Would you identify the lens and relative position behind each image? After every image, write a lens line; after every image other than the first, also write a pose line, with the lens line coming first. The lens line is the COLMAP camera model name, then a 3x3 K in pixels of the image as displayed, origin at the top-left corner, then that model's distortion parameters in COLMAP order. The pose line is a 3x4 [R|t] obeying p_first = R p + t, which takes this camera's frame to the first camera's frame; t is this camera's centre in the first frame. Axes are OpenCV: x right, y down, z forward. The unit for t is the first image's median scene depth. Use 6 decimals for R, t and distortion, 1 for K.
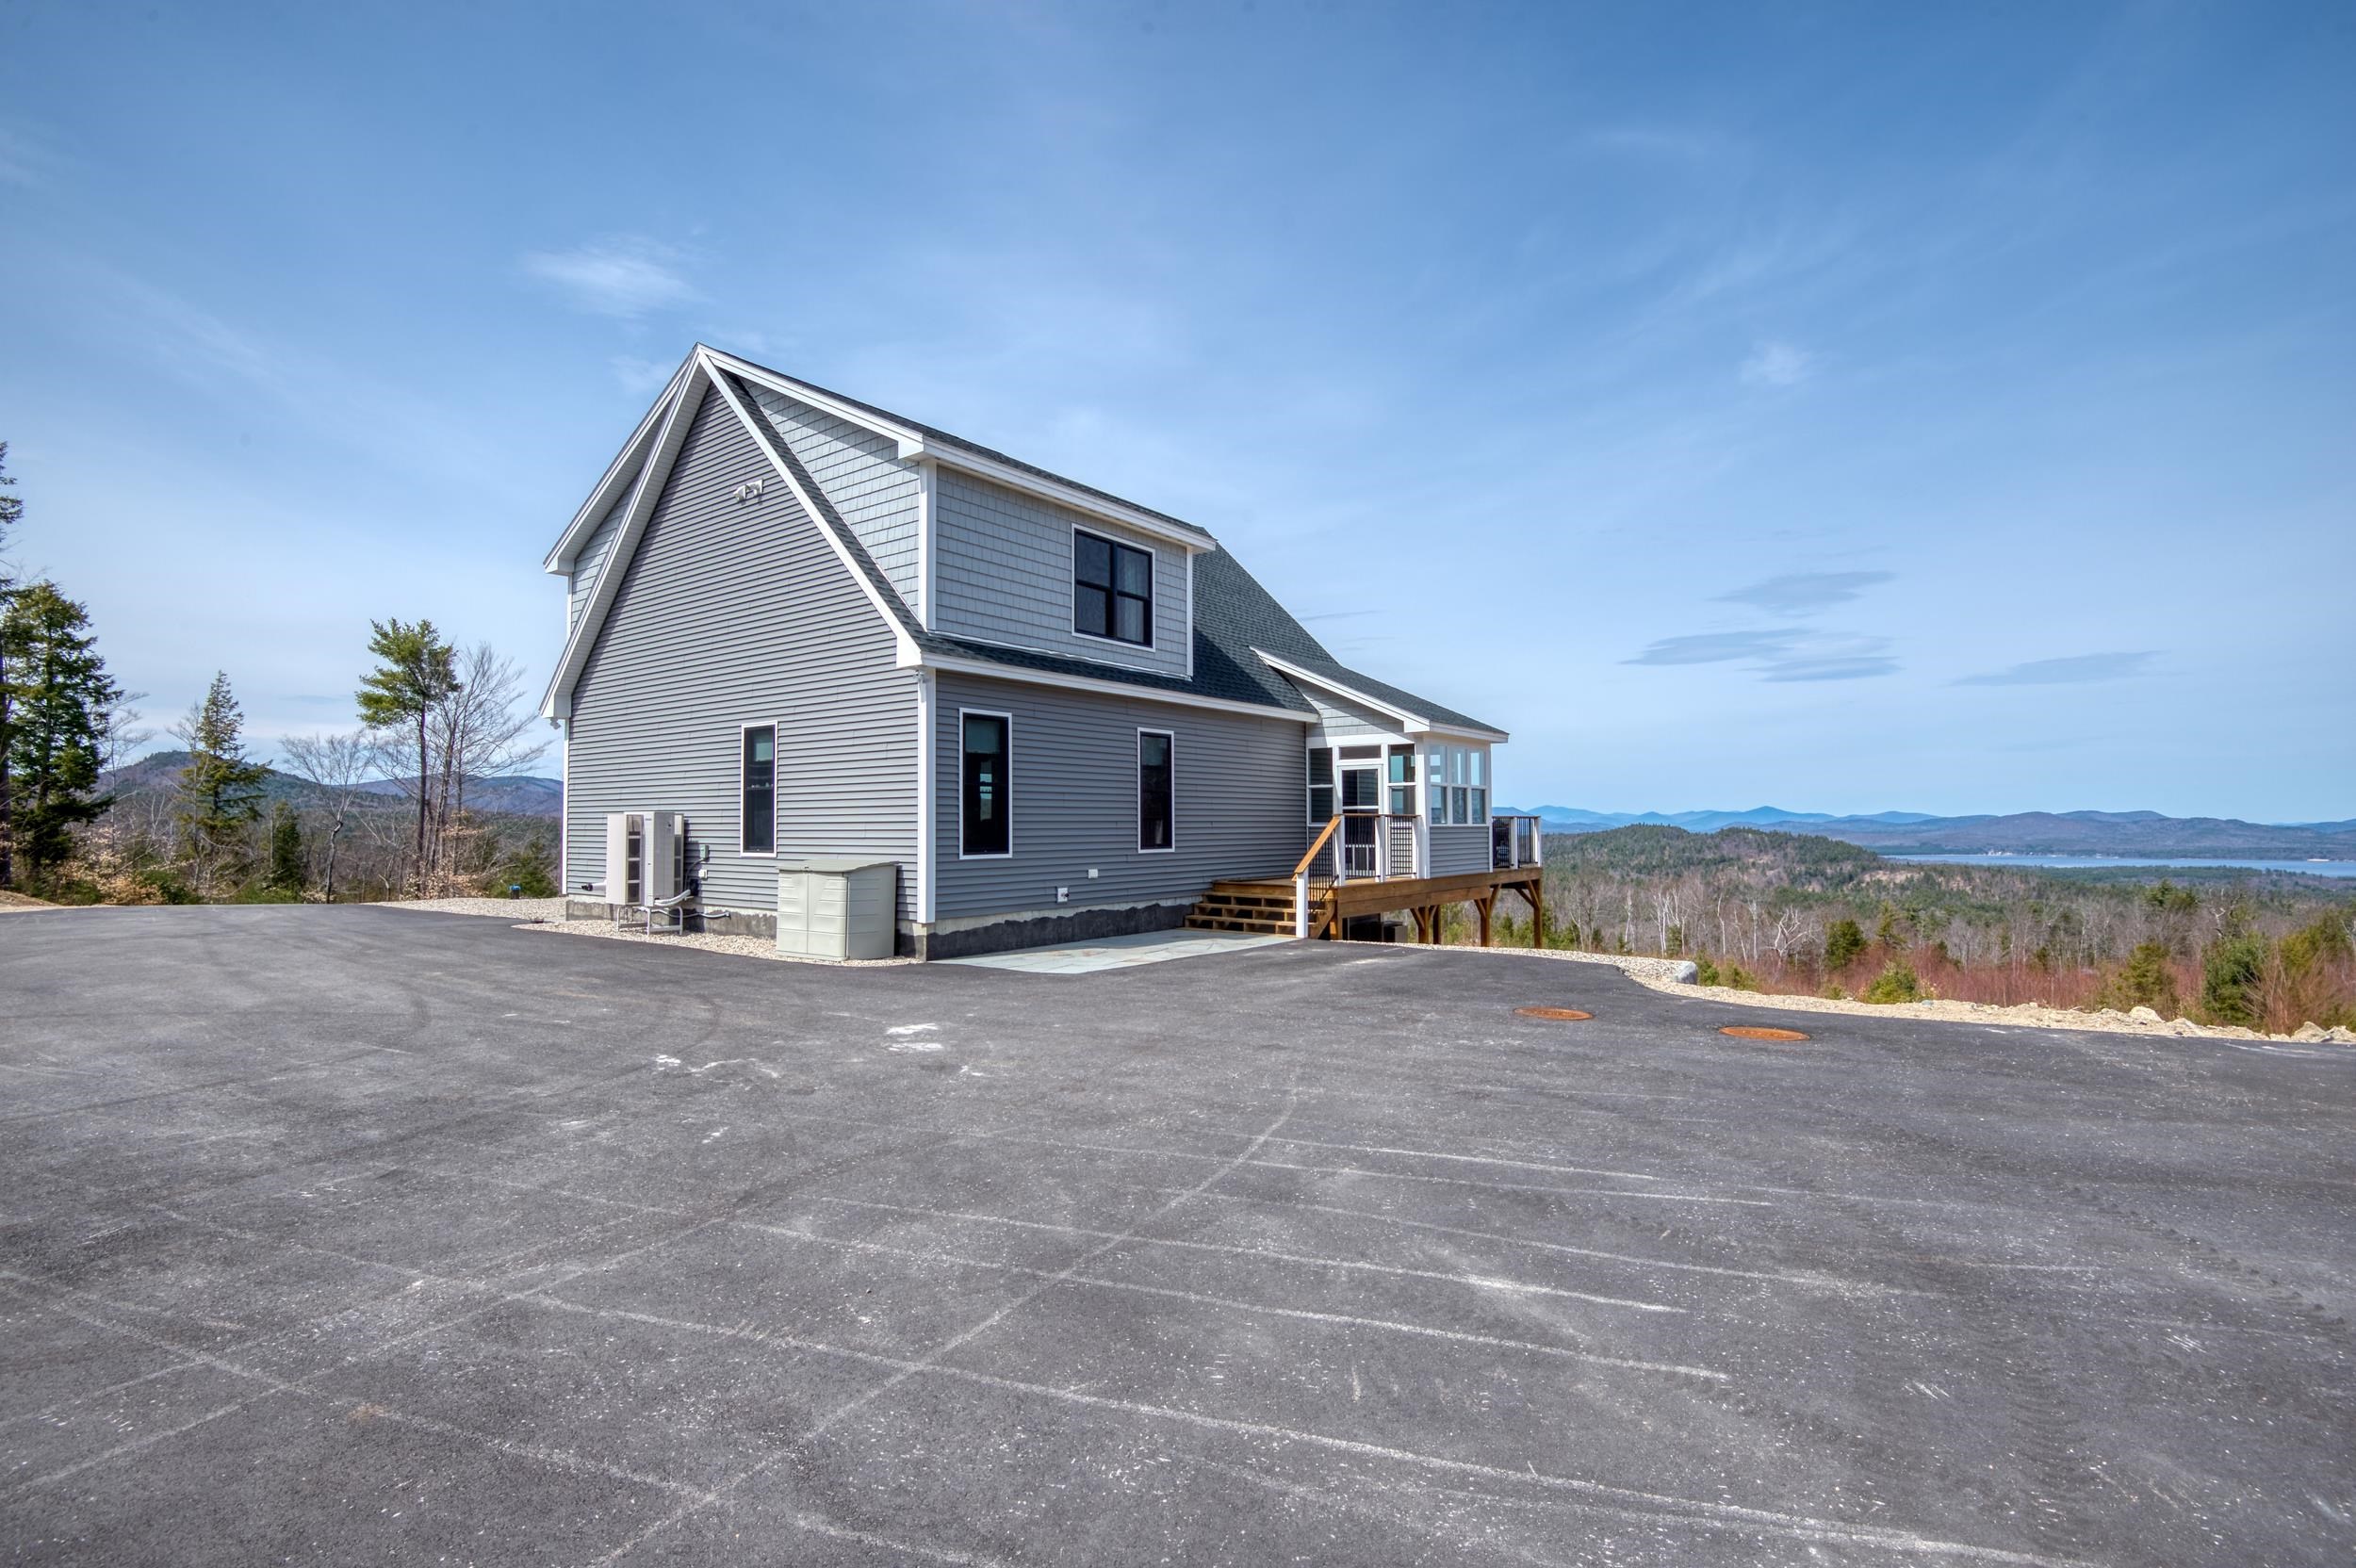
lens RADIAL K [[1084.3, 0, 1178.0], [0, 1084.3, 784.0], [0, 0, 1]] dist [-0.007795, -0.024788]
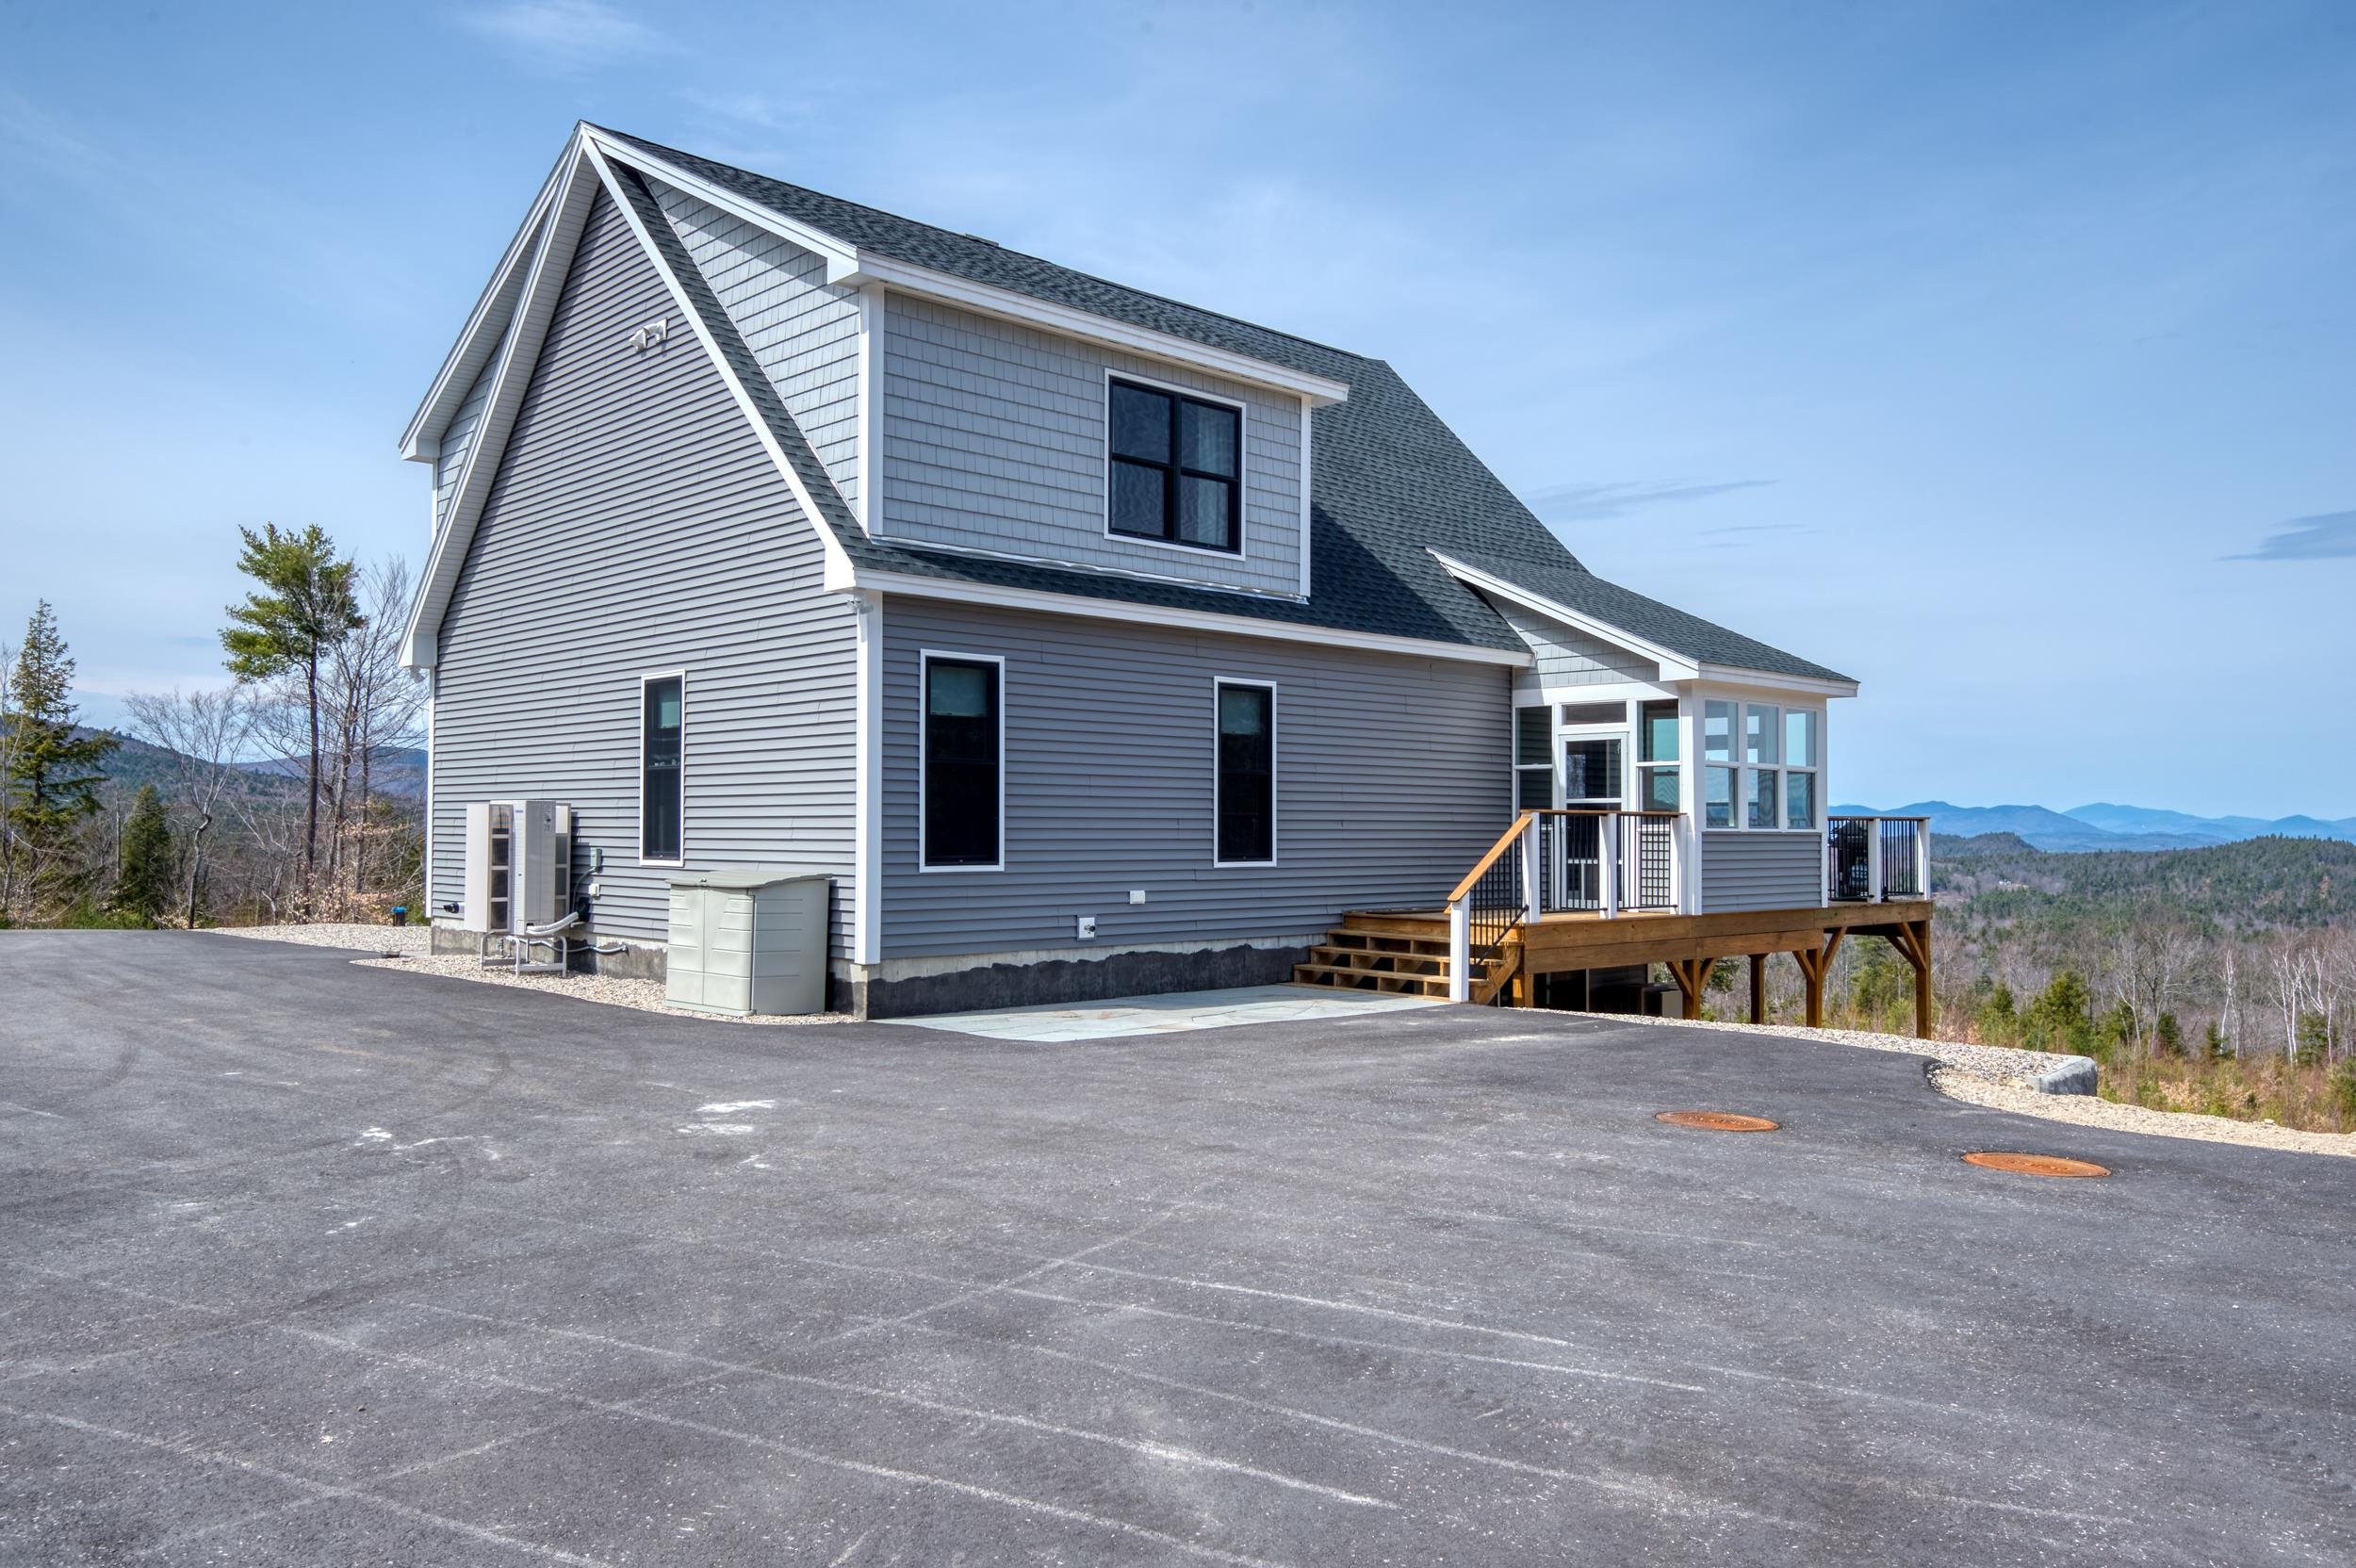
lens RADIAL K [[1709.1, 0, 1178.0], [0, 1709.1, 784.0], [0, 0, 1]] dist [0.024226, -0.009418]
pose [[0.986610, 0.004130, -0.163046, 0.129305], [-0.002286, 0.999931, 0.011495, 0.001522], [0.163082, -0.010969, 0.986552, -0.031322]]
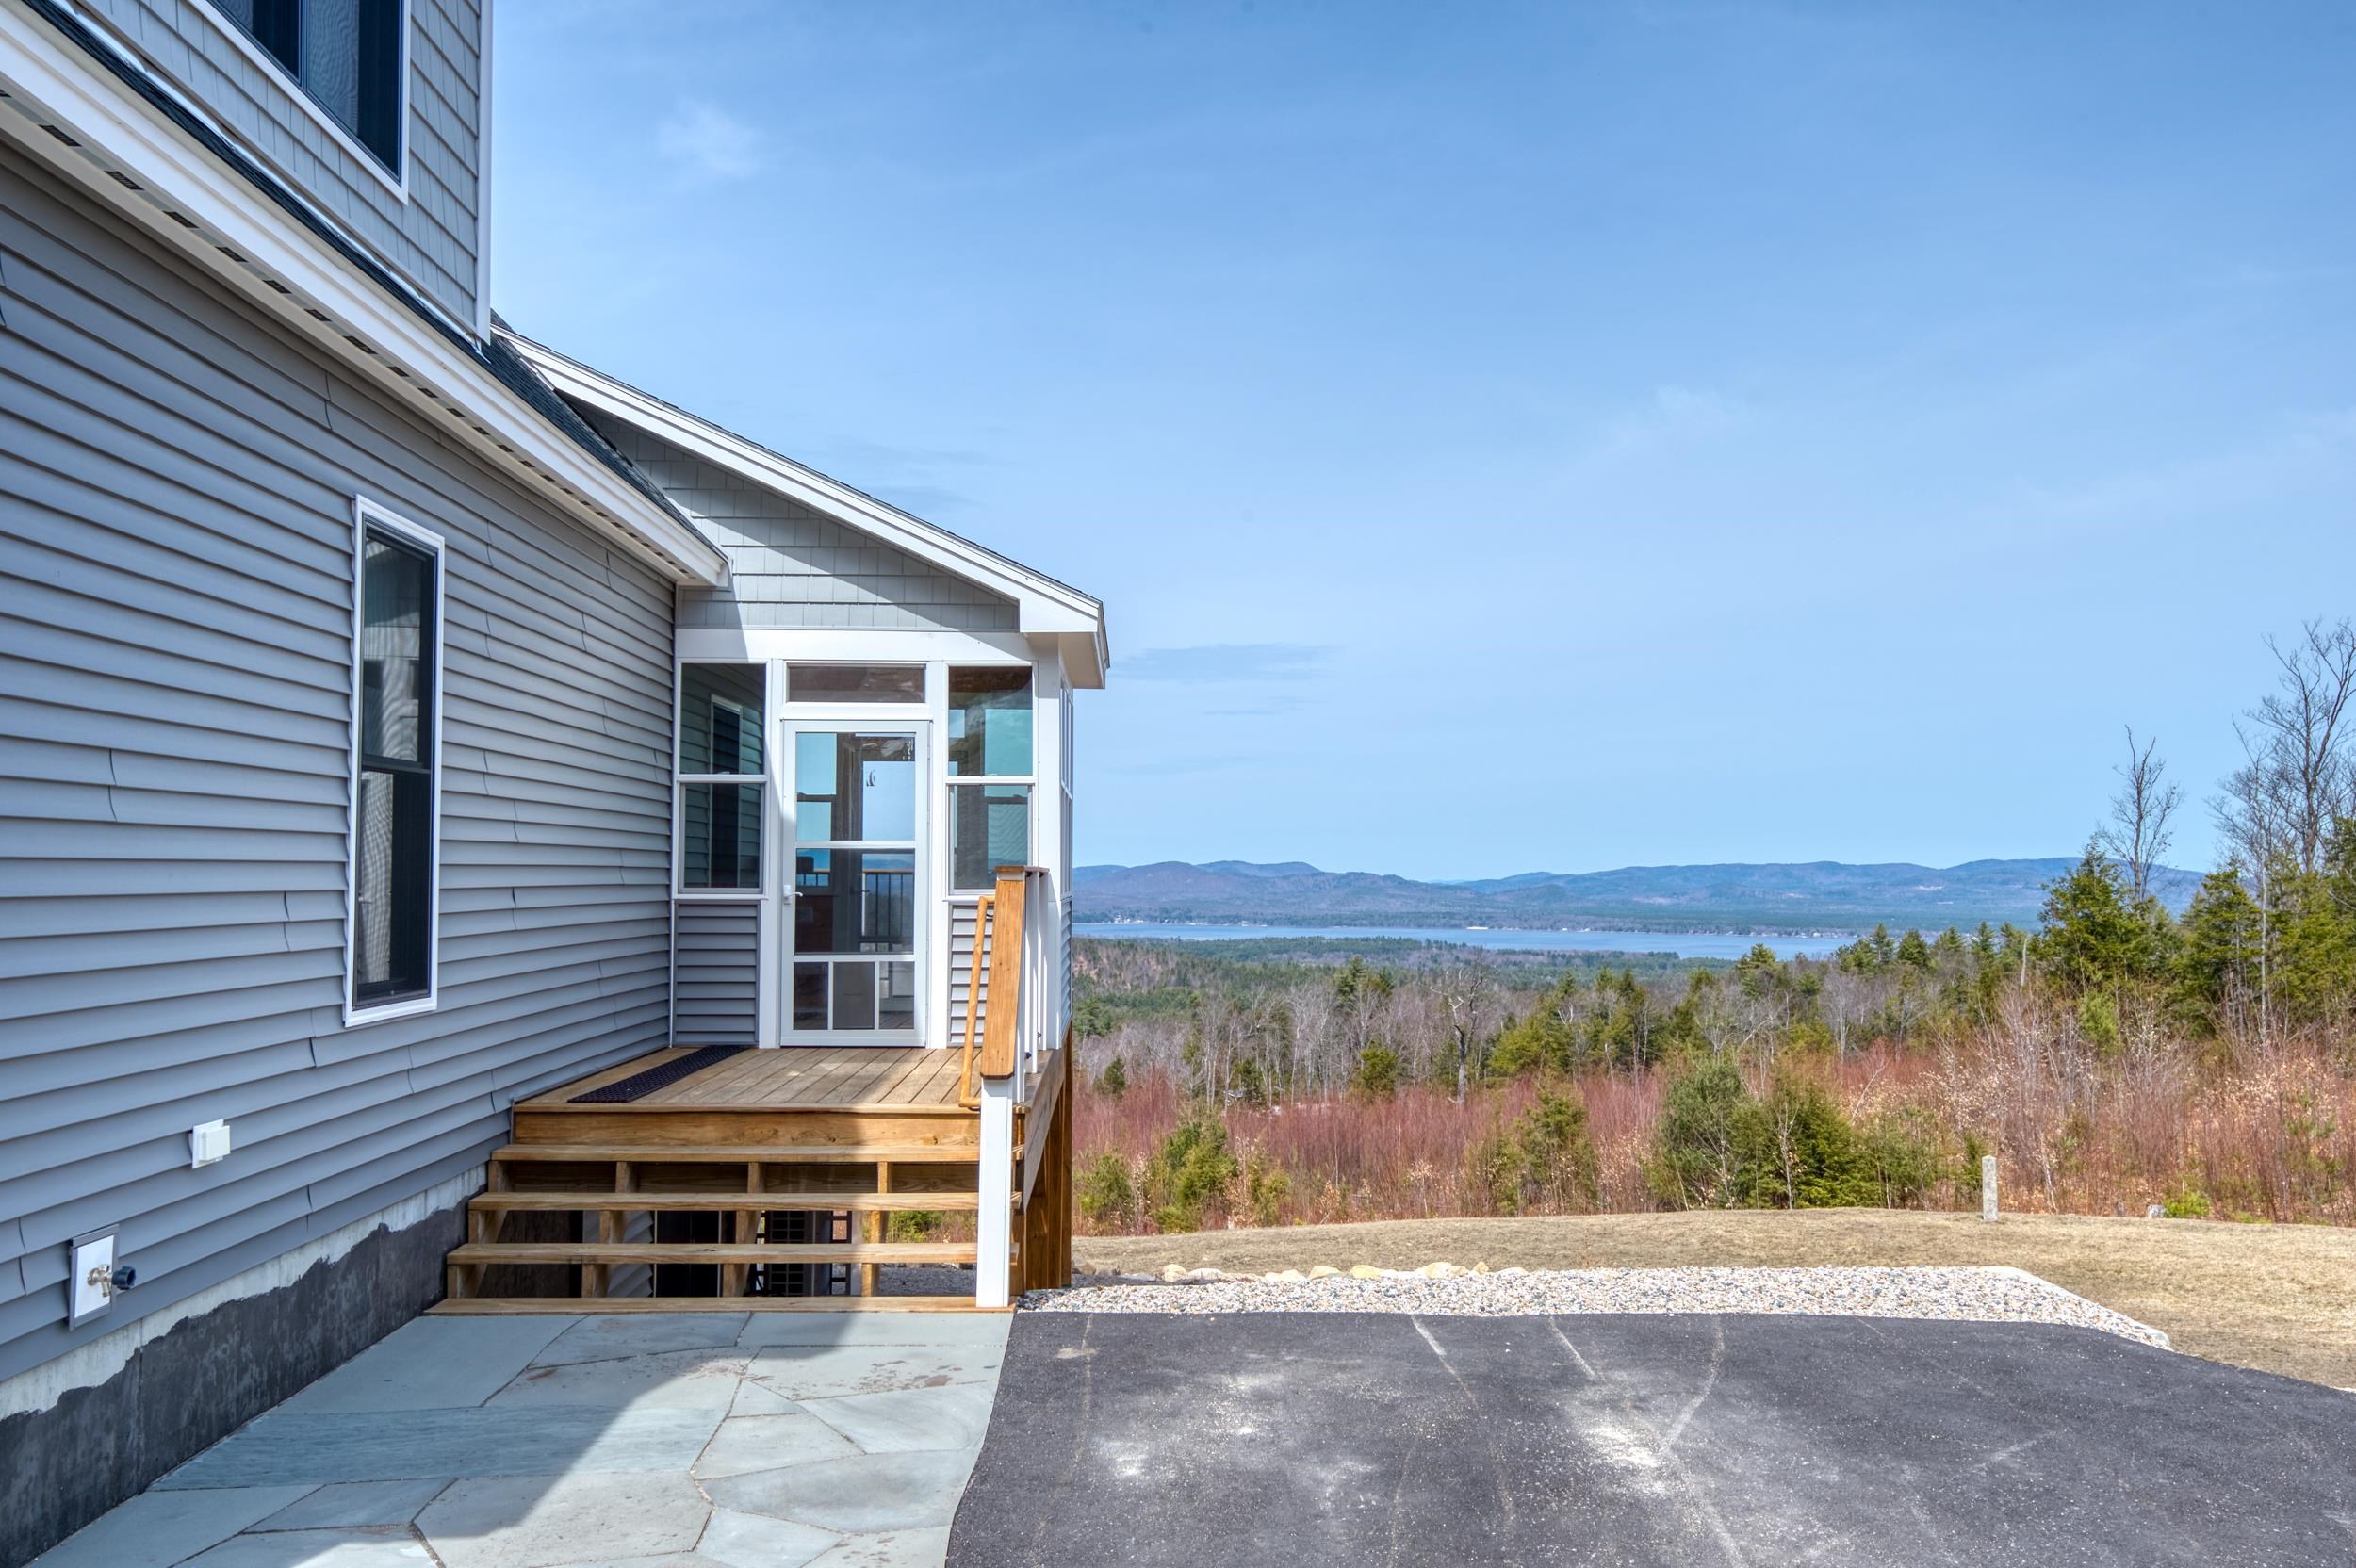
lens RADIAL K [[1947.3, 0, 1178.0], [0, 1947.3, 784.0], [0, 0, 1]] dist [0.143204, -0.164801]
pose [[0.776582, 0.034736, 0.629058, -0.198554], [-0.029019, 0.999391, -0.019361, 0.016533], [-0.629348, -0.003219, 0.777117, 0.643710]]
